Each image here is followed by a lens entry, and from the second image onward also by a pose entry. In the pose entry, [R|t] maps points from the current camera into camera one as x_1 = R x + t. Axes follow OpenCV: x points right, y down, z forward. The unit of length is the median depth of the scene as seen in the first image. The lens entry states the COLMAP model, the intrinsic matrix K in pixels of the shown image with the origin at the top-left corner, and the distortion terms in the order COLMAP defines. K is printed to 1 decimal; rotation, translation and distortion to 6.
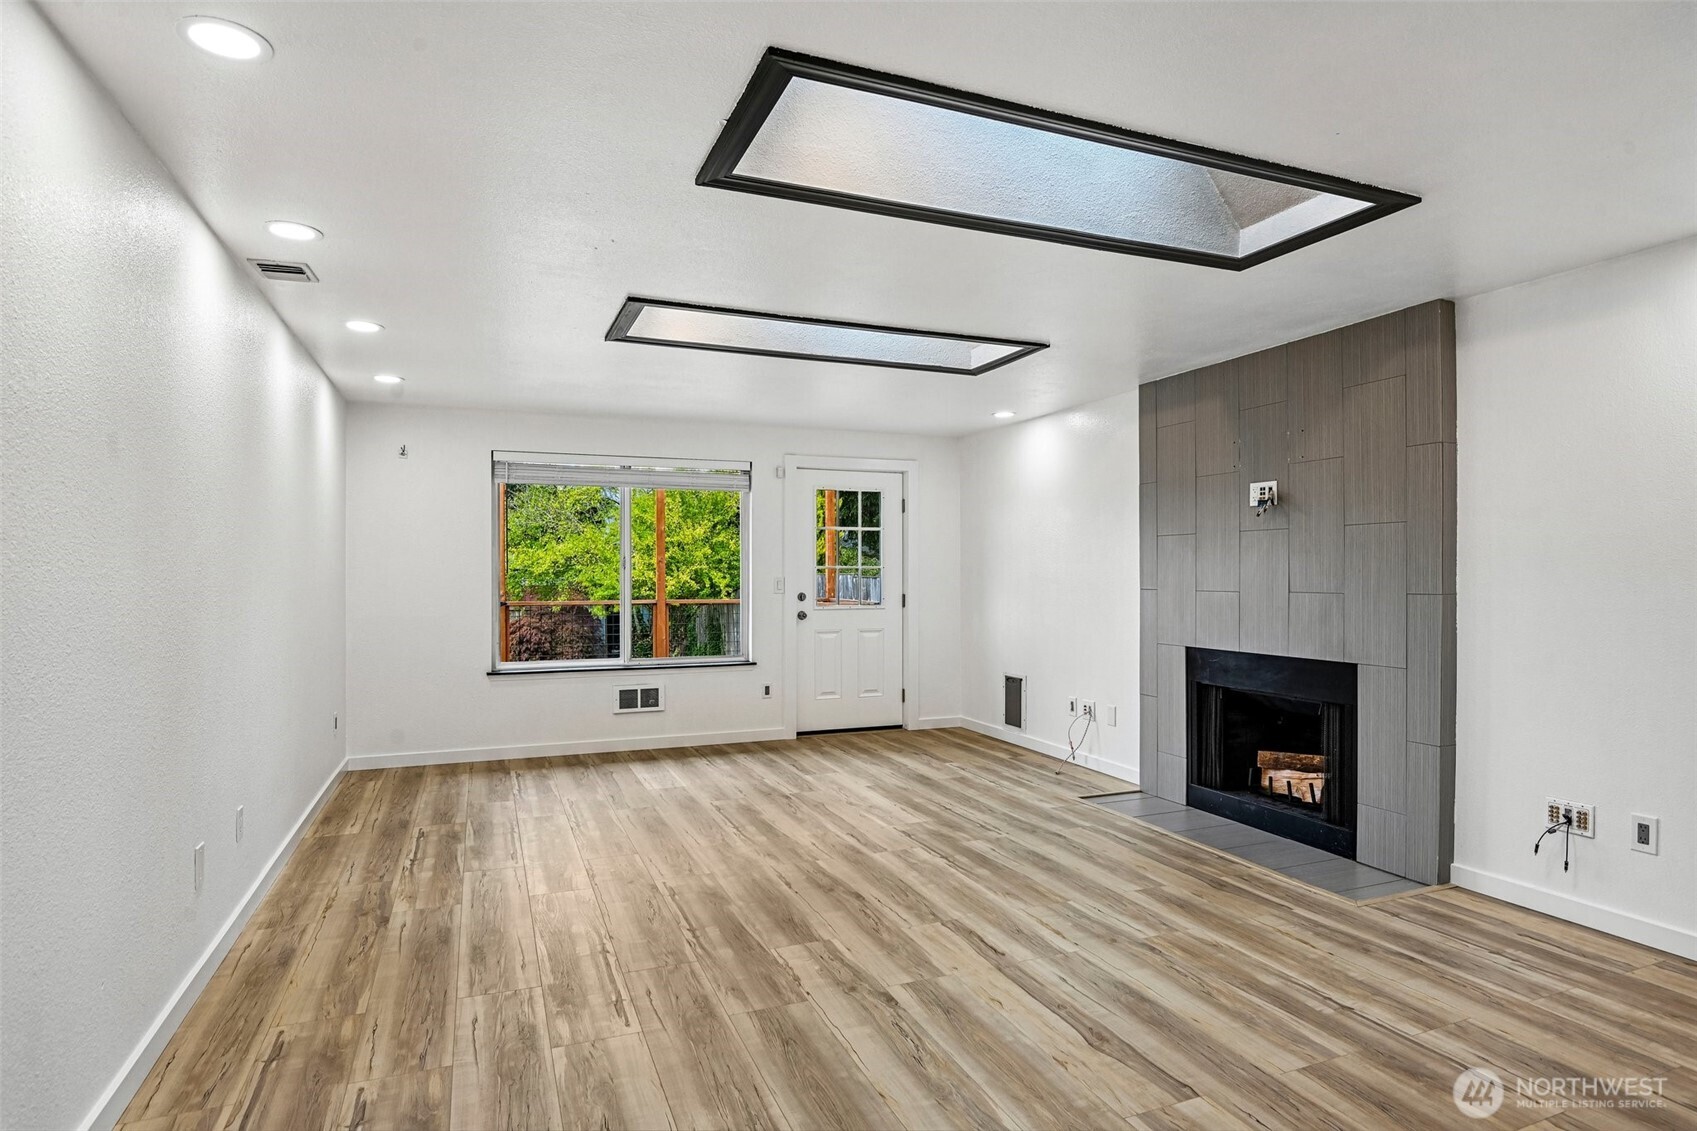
lens RADIAL K [[889.7, 0, 852.7], [0, 889.7, 573.5], [0, 0, 1]] dist [-0.006791, -0.013242]
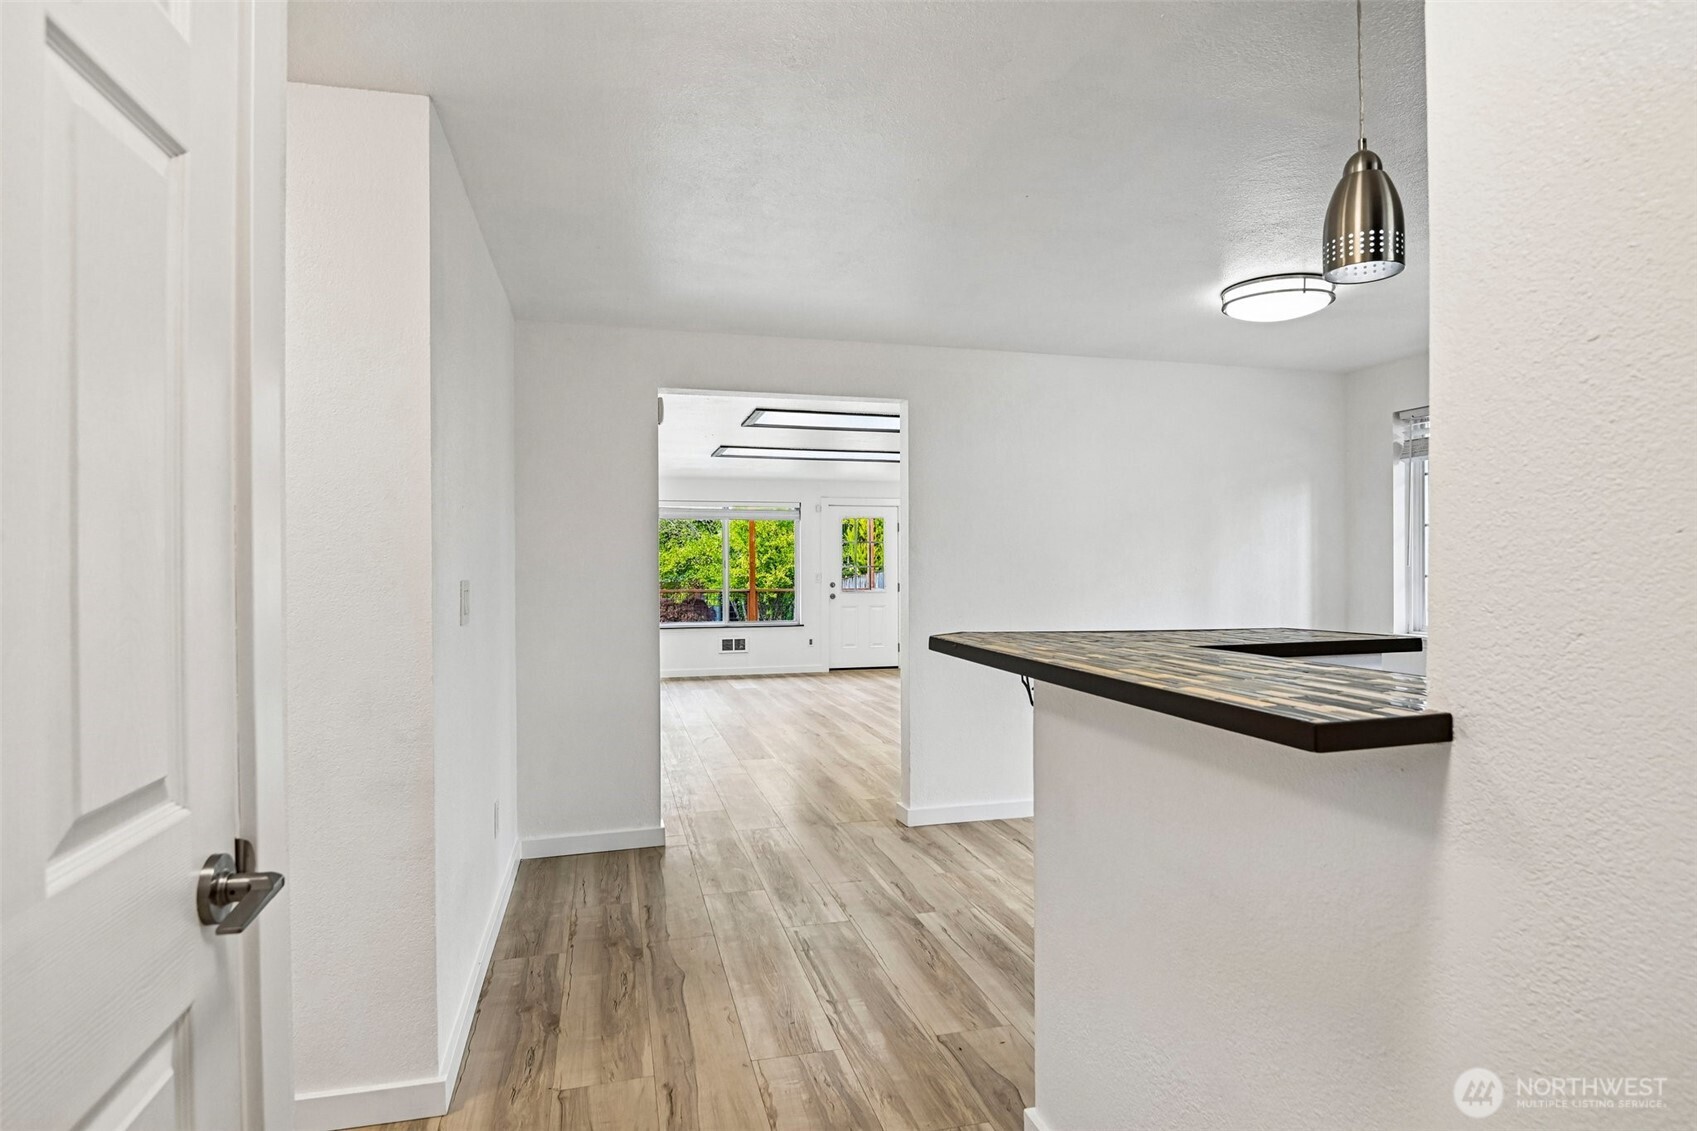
lens RADIAL K [[889.7, 0, 852.7], [0, 889.7, 573.5], [0, 0, 1]] dist [-0.006791, -0.013242]
pose [[0.992265, -0.004742, -0.124045, 0.183080], [0.005036, 0.999985, 0.002057, 0.002667], [0.124034, -0.002666, 0.992274, -0.610313]]
